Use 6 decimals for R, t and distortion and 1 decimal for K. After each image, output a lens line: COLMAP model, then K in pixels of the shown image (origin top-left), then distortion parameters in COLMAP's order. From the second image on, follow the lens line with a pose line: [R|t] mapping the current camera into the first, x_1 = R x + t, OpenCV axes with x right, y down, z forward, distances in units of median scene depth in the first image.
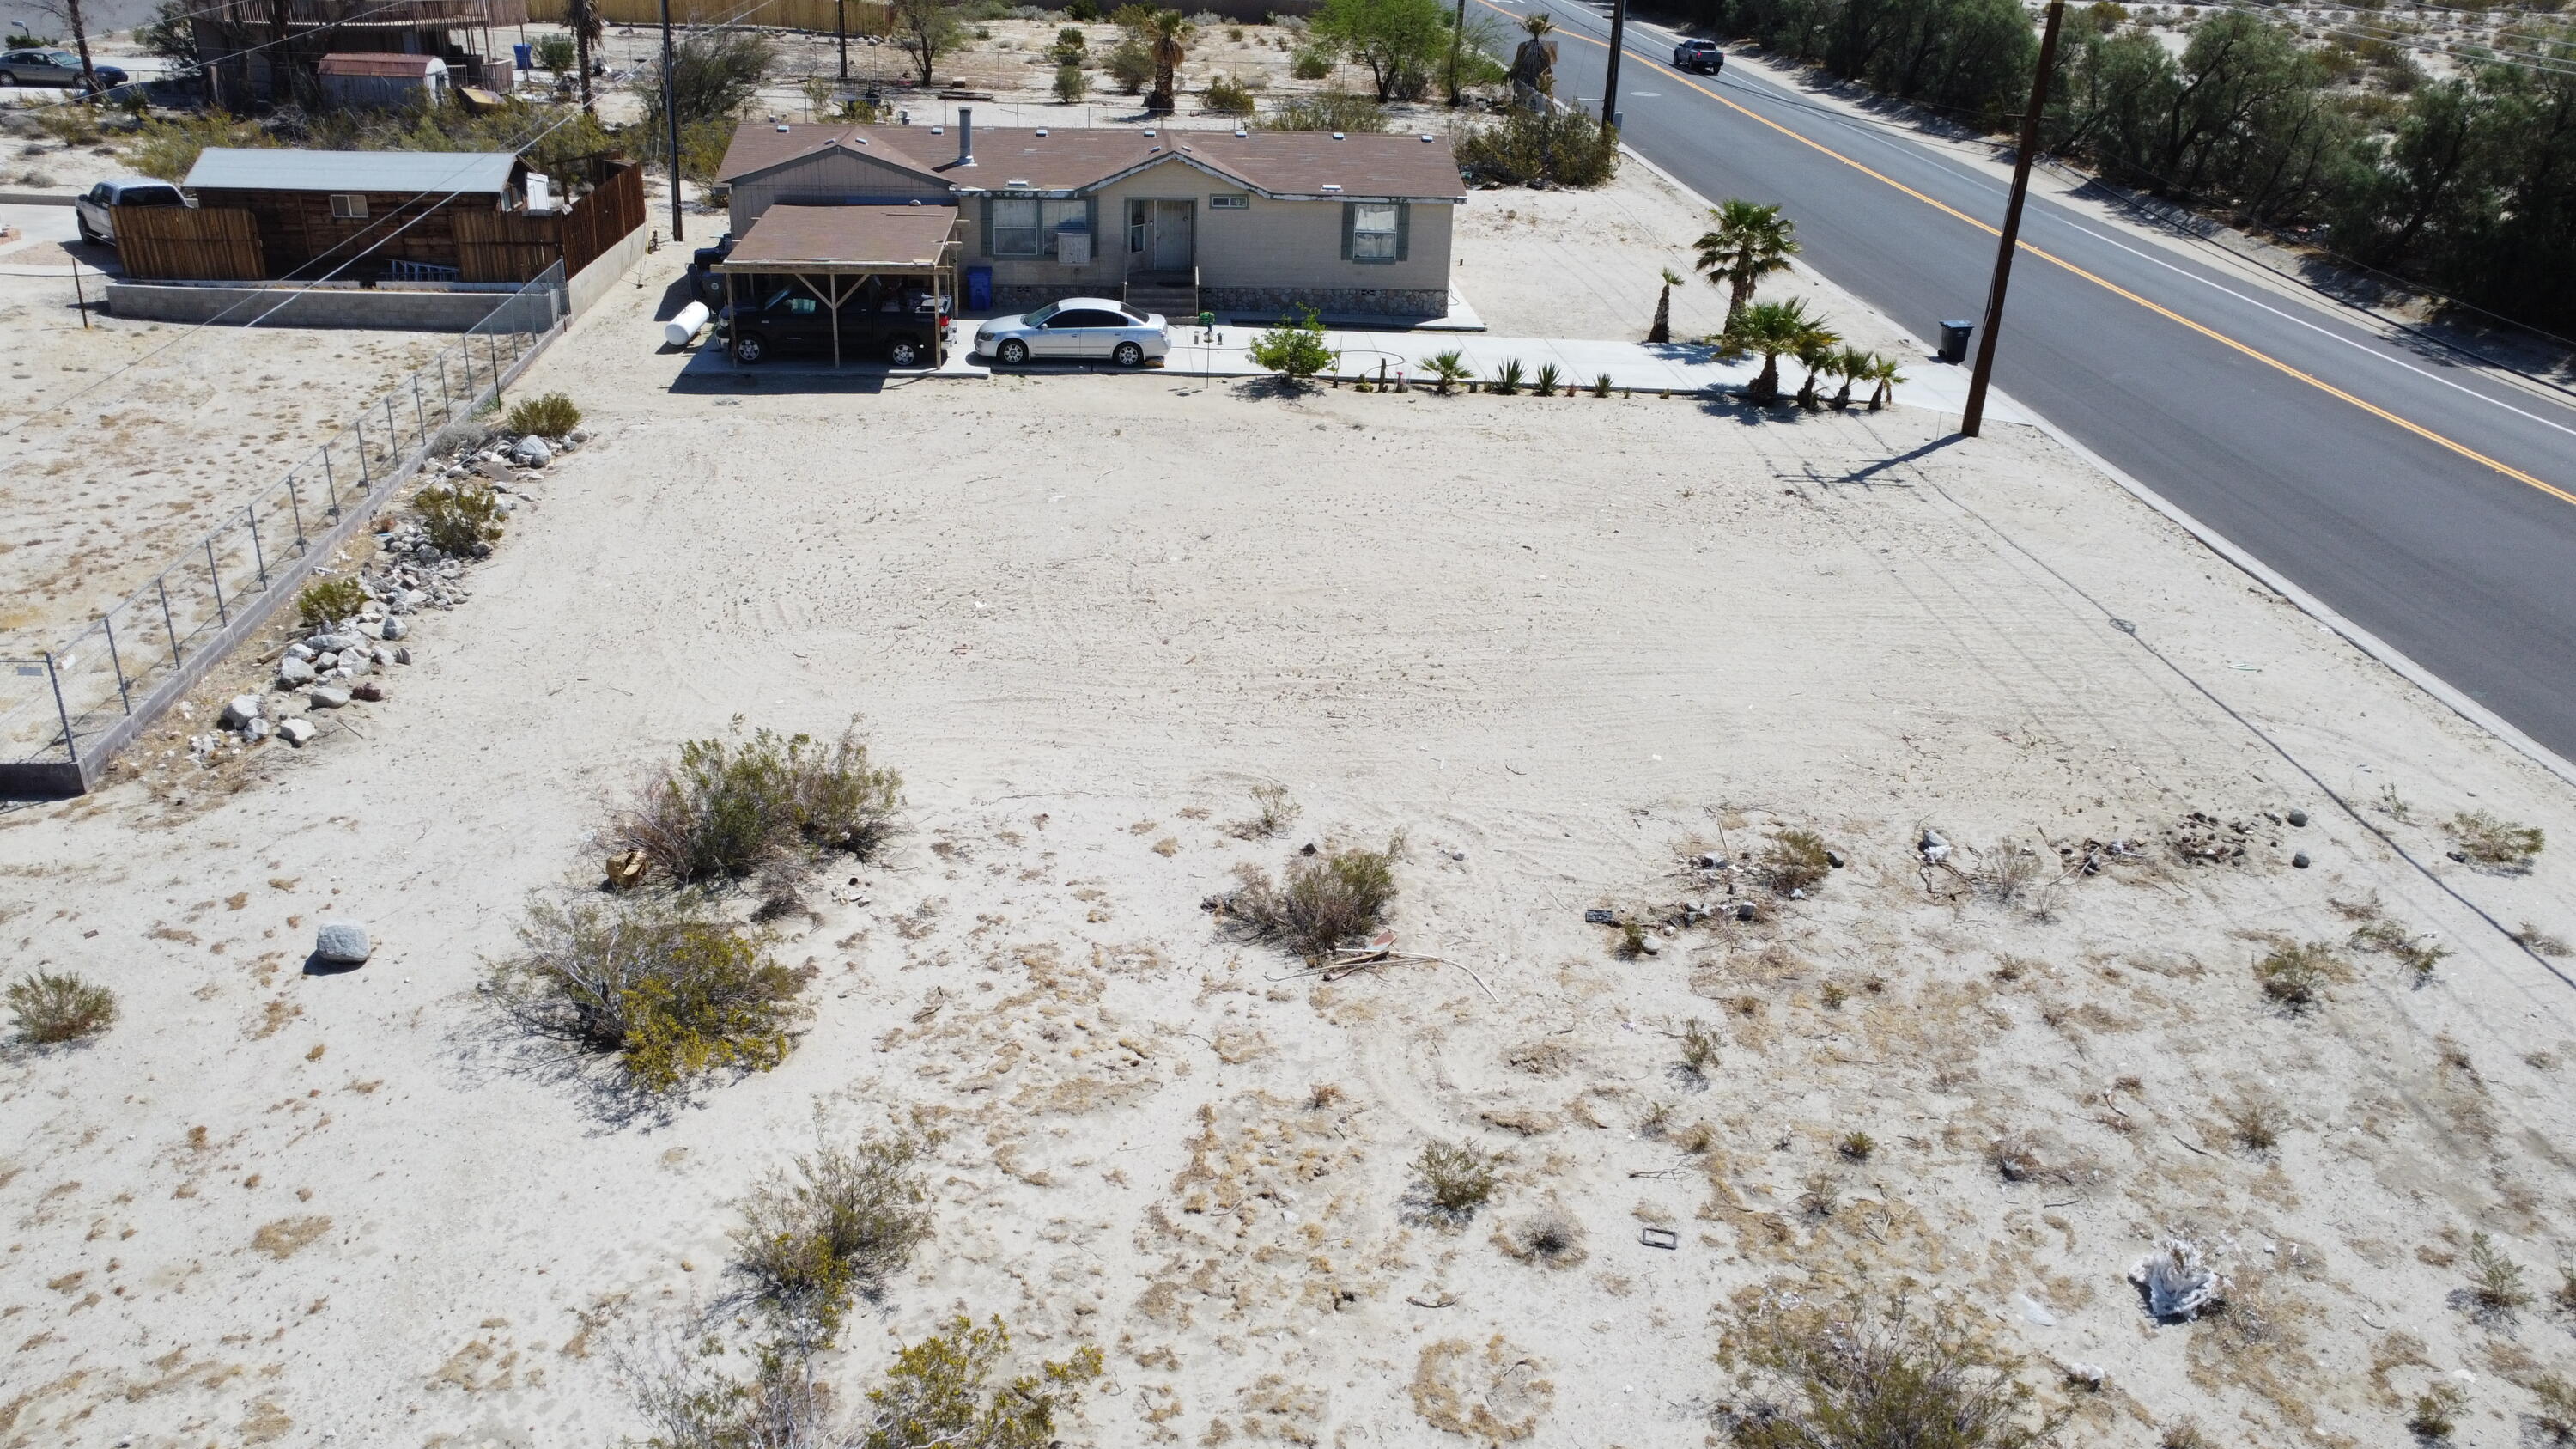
lens RADIAL K [[1912.1, 0, 1281.6], [0, 1912.1, 698.5], [0, 0, 1]] dist [-0.146740, 0.219485]
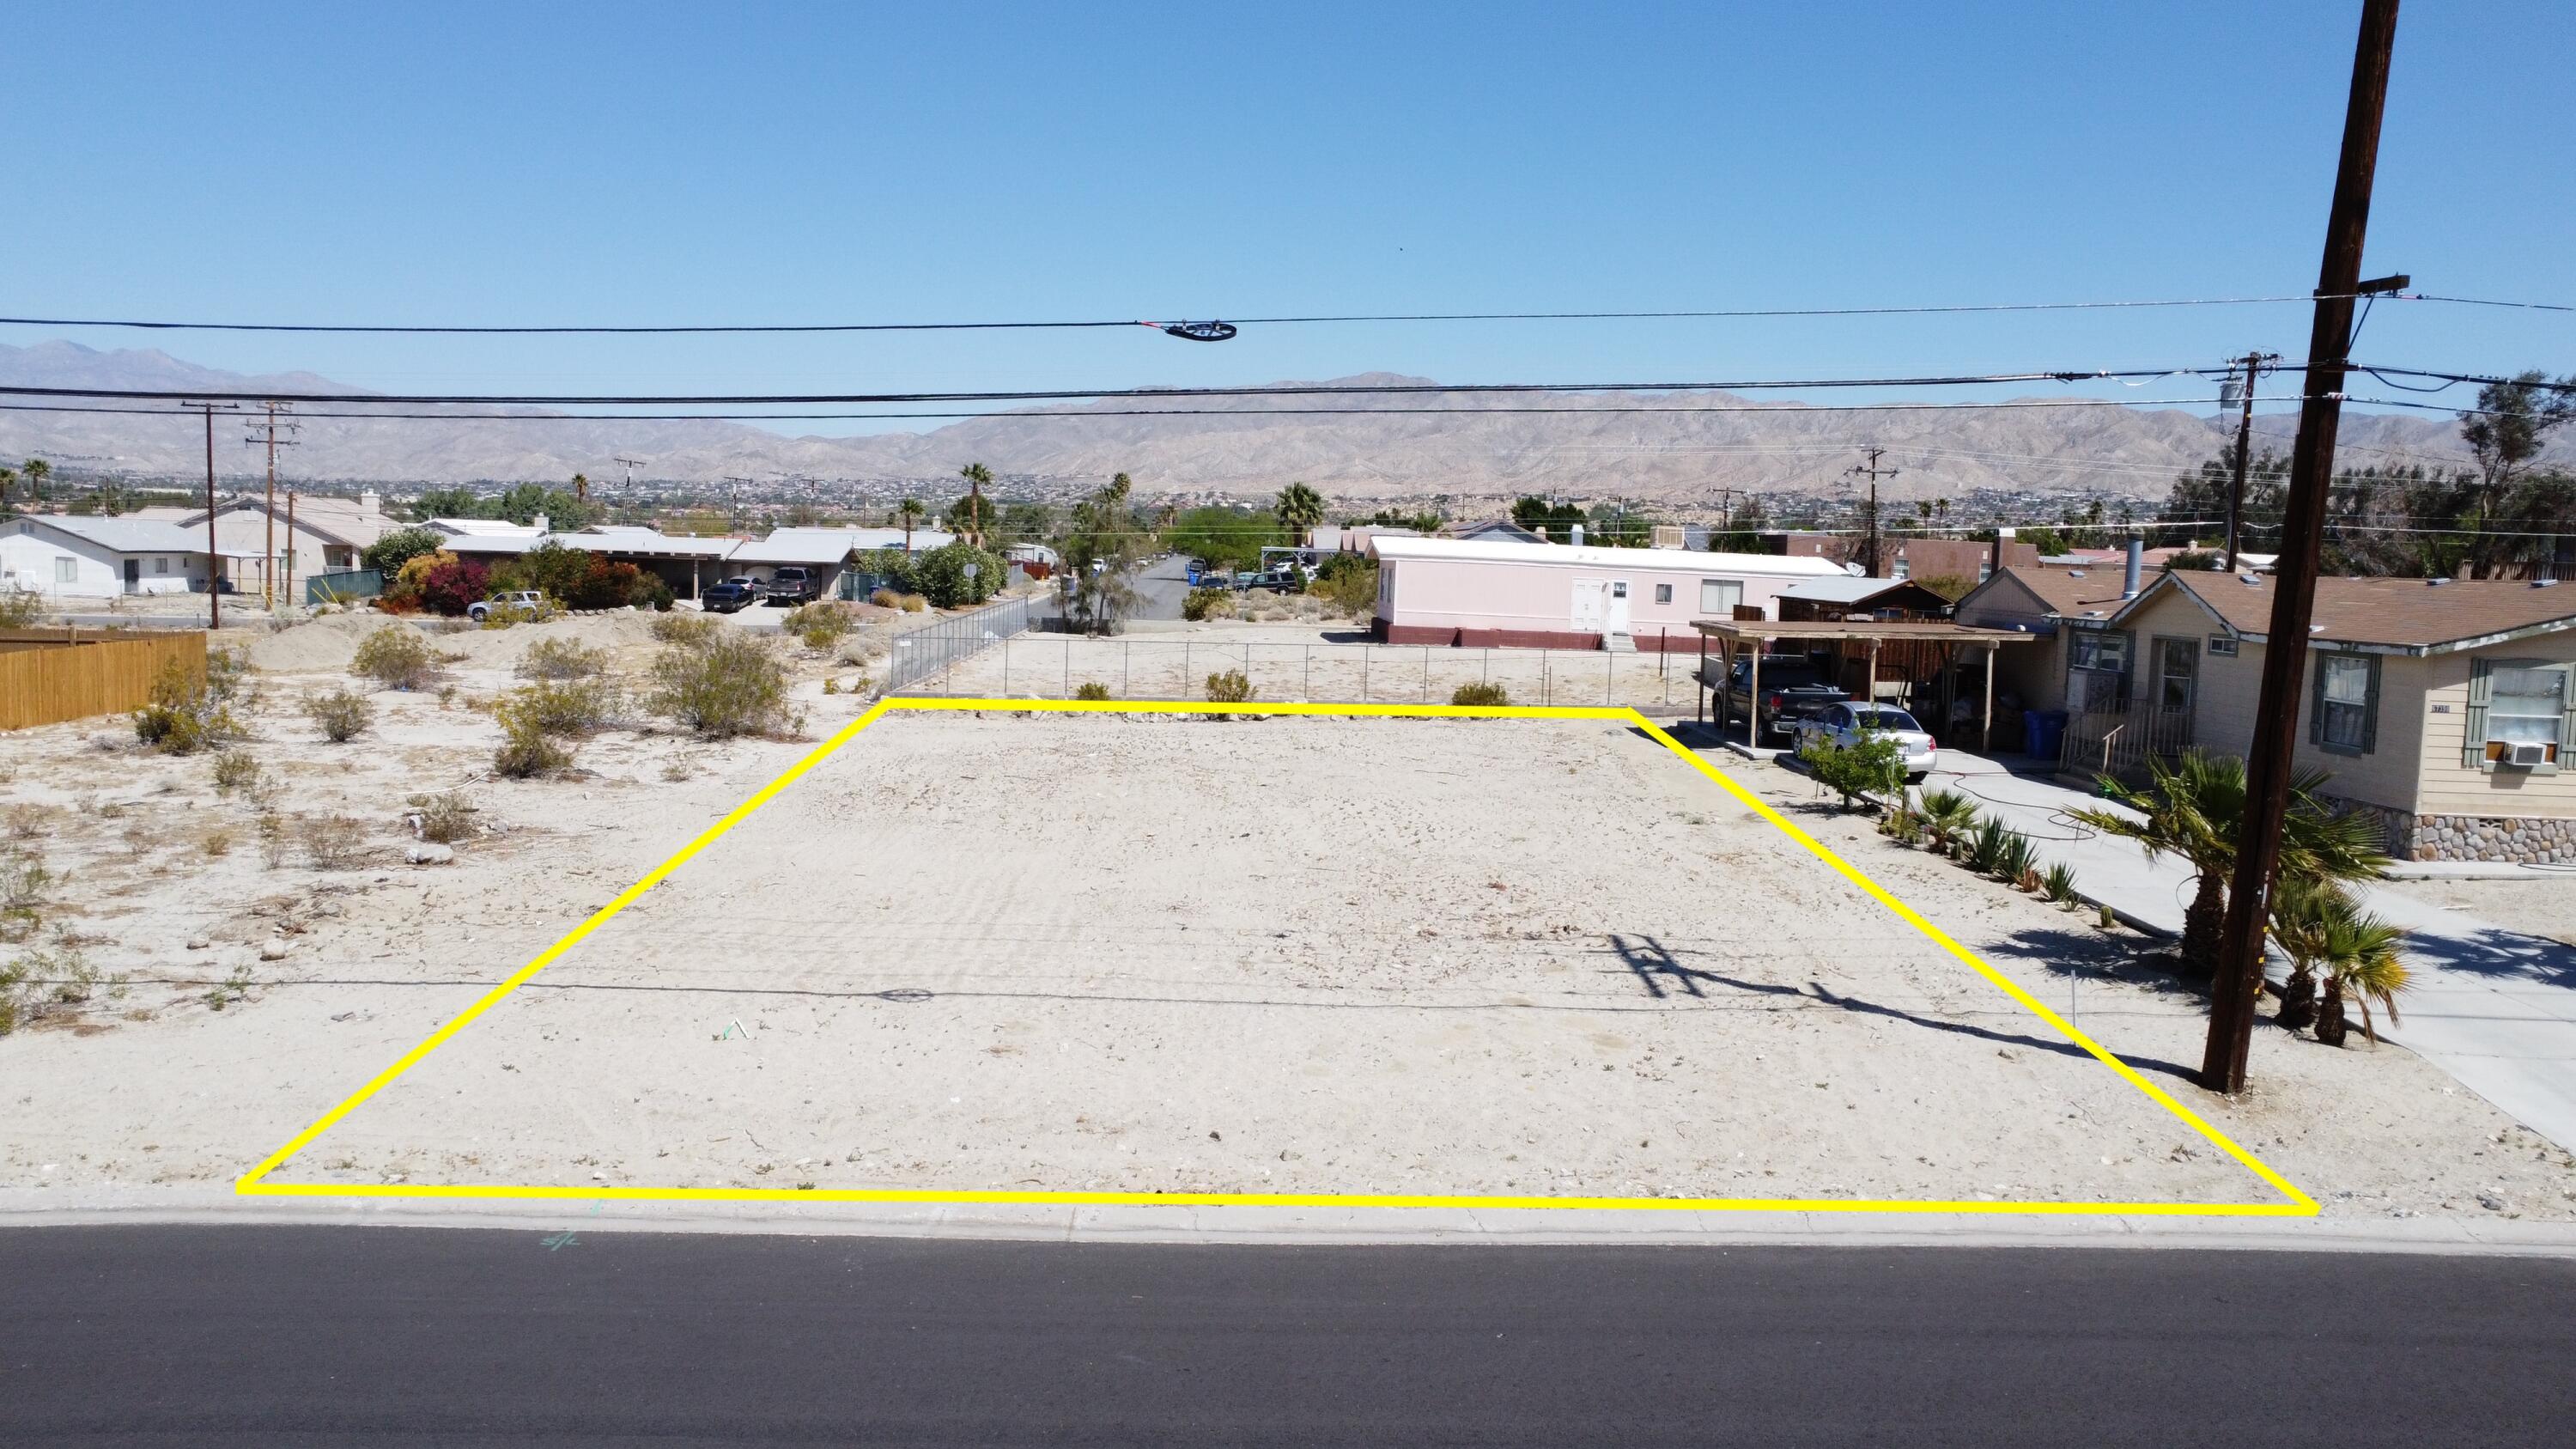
lens RADIAL K [[1912.1, 0, 1280.7], [0, 1912.1, 748.5], [0, 0, 1]] dist [-0.146740, 0.219485]
pose [[-0.055463, 0.071359, -0.995907, 0.850696], [-0.439773, 0.893735, 0.088530, -0.171576], [0.896395, 0.442884, -0.018187, 0.901746]]
